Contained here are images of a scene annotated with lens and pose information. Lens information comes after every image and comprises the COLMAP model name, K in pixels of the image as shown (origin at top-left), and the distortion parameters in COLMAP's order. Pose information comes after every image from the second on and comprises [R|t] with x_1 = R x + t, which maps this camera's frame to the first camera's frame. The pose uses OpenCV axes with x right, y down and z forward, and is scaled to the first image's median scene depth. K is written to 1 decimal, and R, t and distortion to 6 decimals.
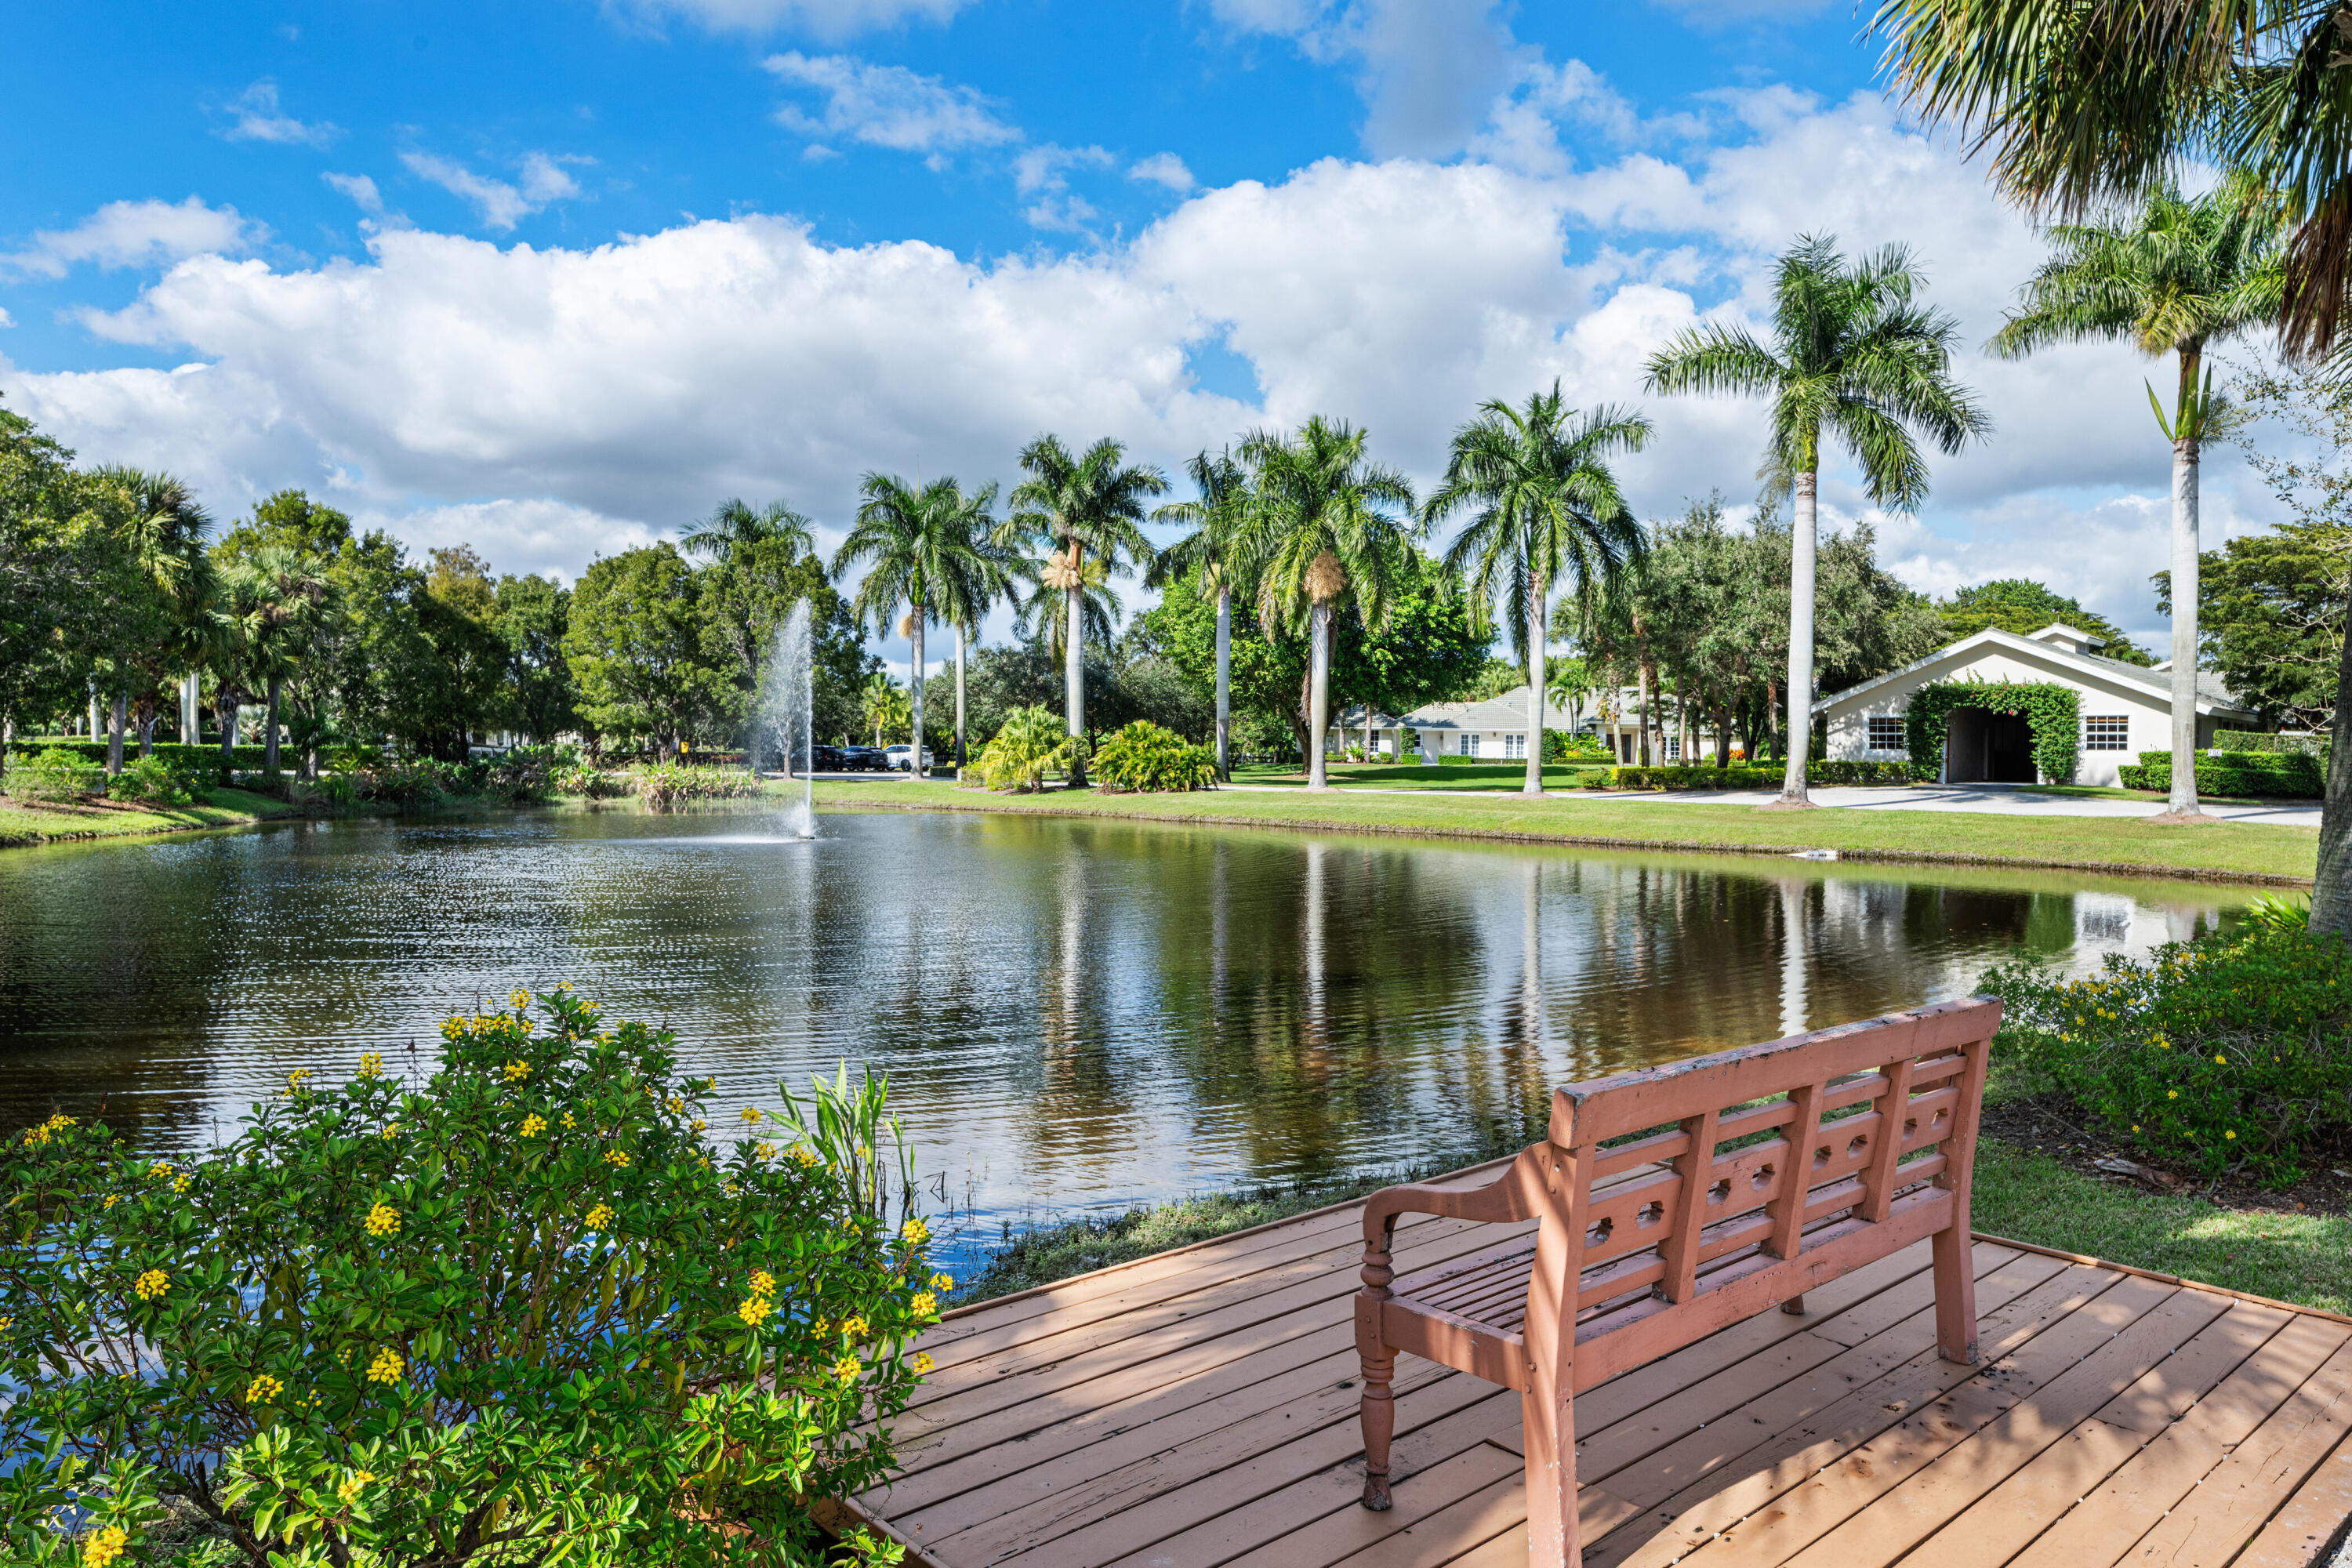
lens RADIAL K [[1564.4, 0, 1174.3], [0, 1564.4, 762.6], [0, 0, 1]] dist [-0.005996, 0.000827]
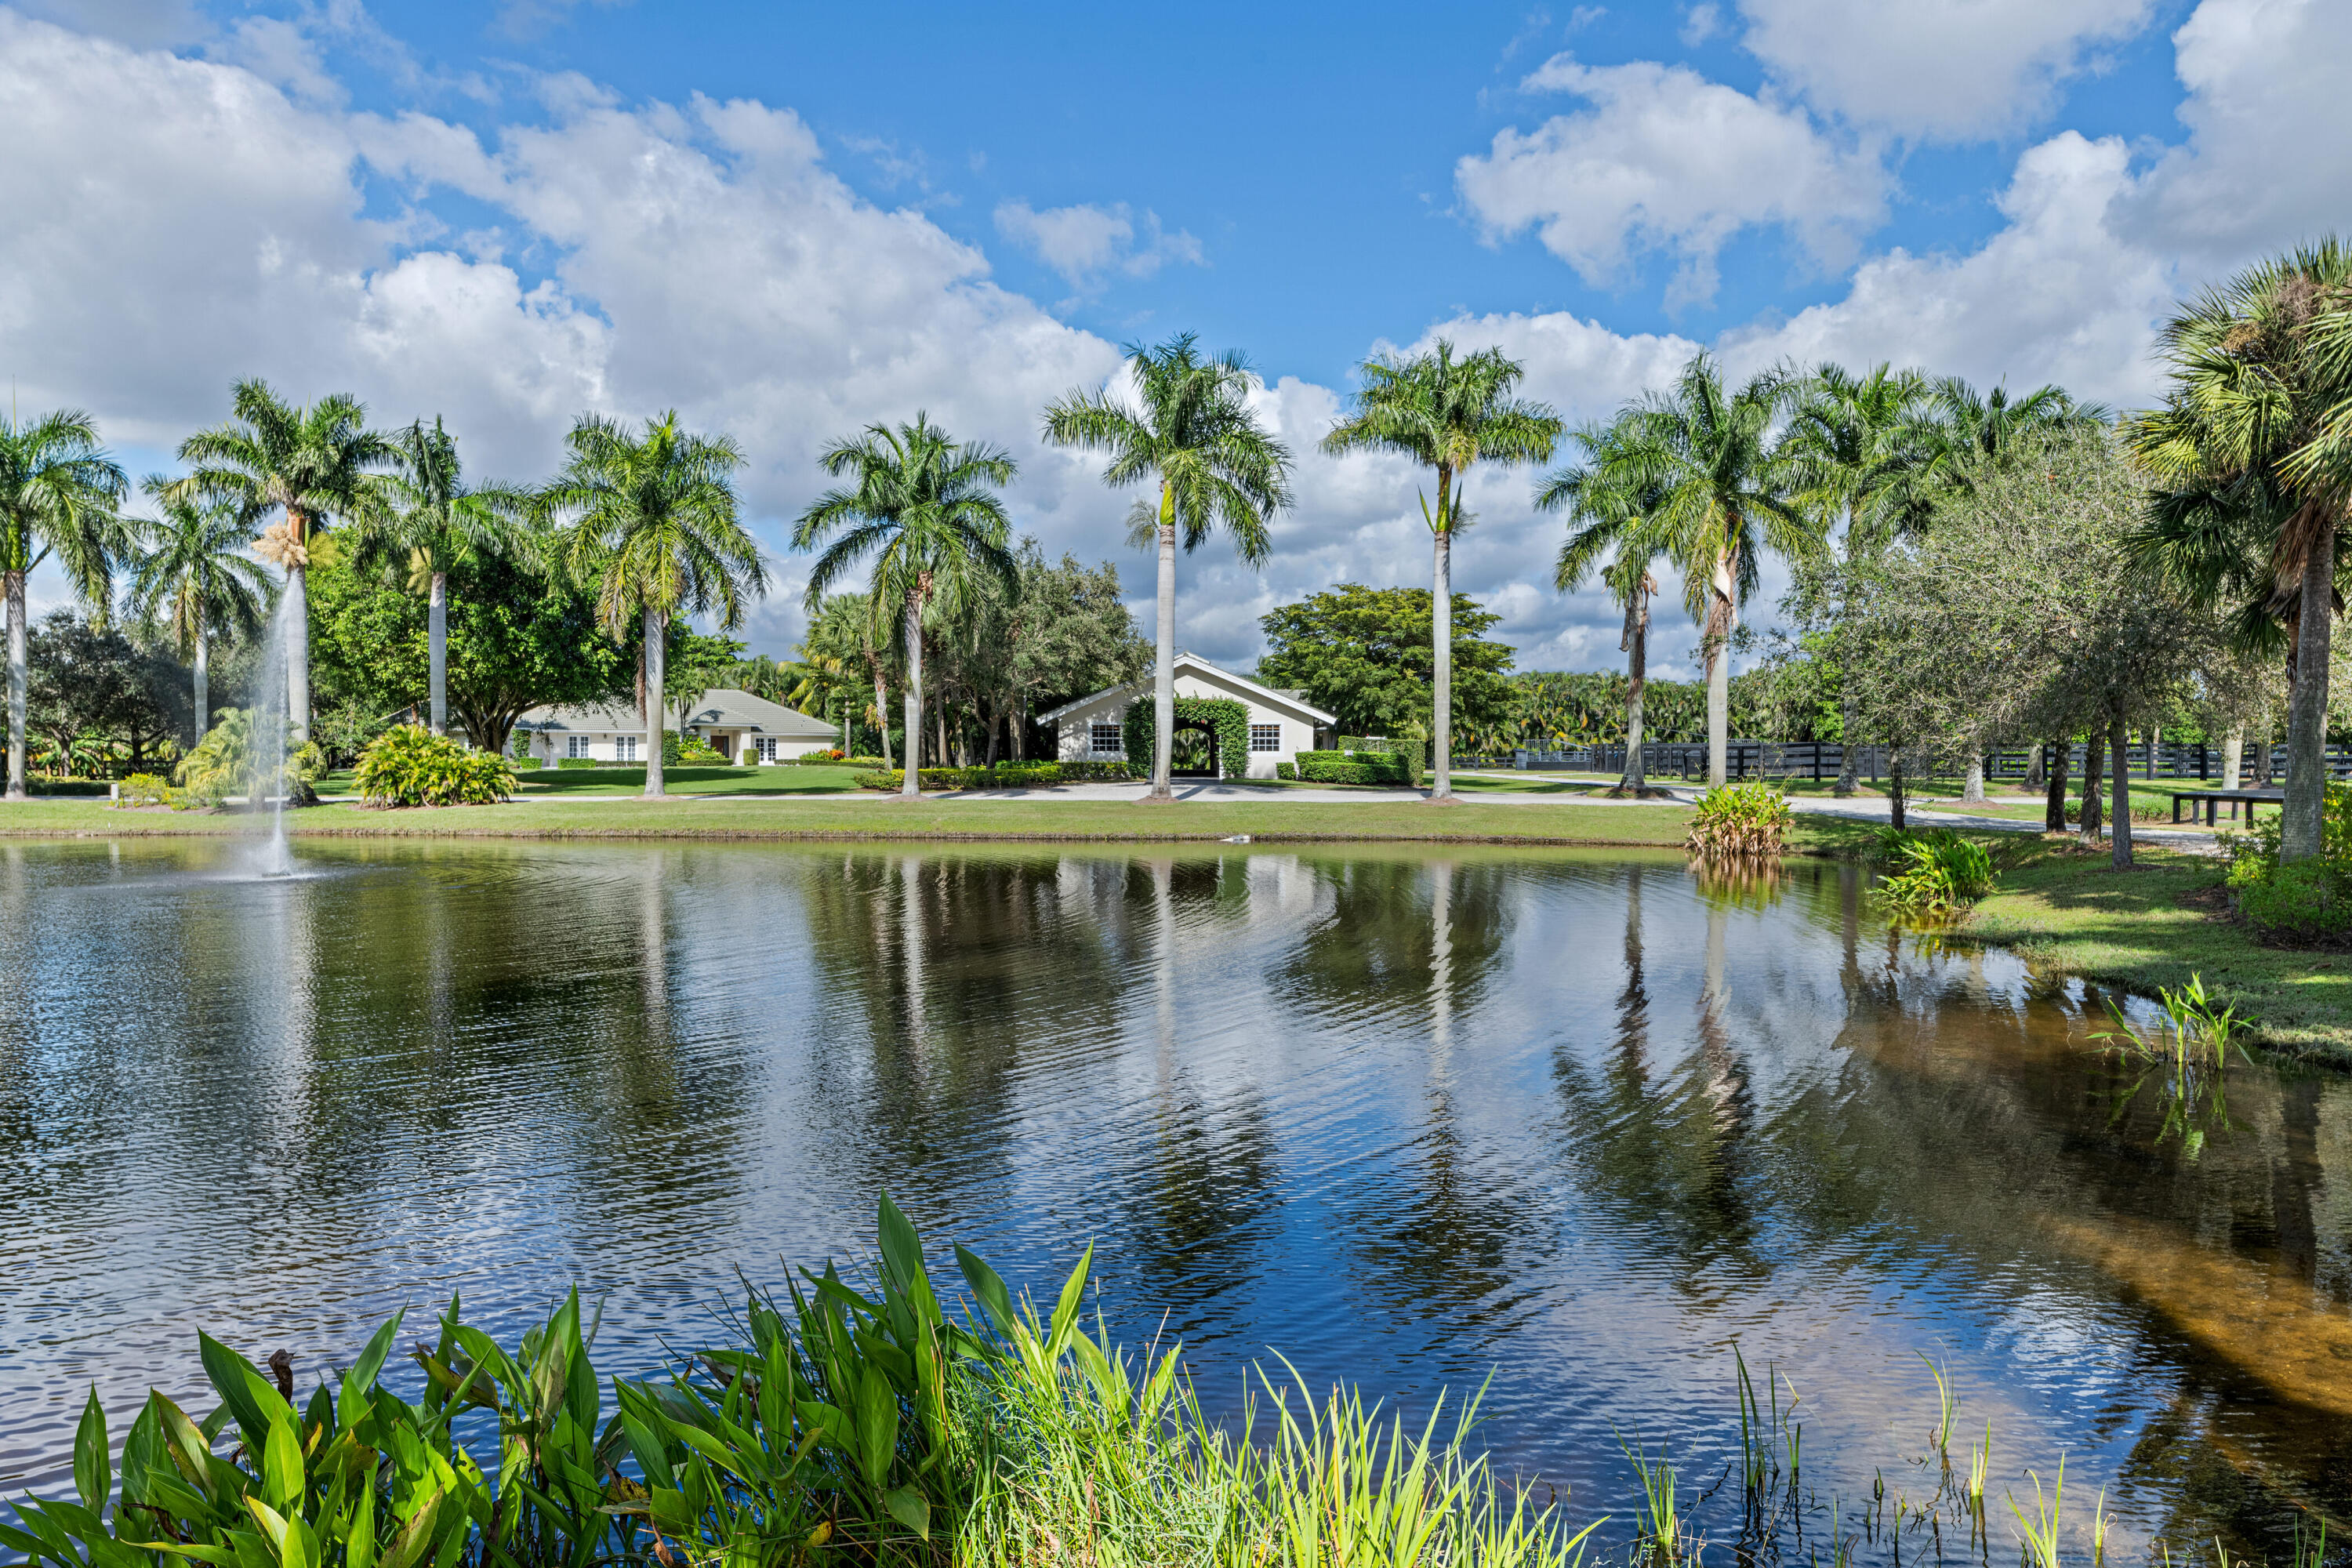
lens RADIAL K [[1564.4, 0, 1170.1], [0, 1564.4, 798.8], [0, 0, 1]] dist [-0.005996, 0.000827]
pose [[0.748427, -0.028297, 0.662613, -0.321688], [0.011173, 0.999486, 0.030064, -0.007949], [-0.663123, -0.015097, 0.748358, 0.070518]]
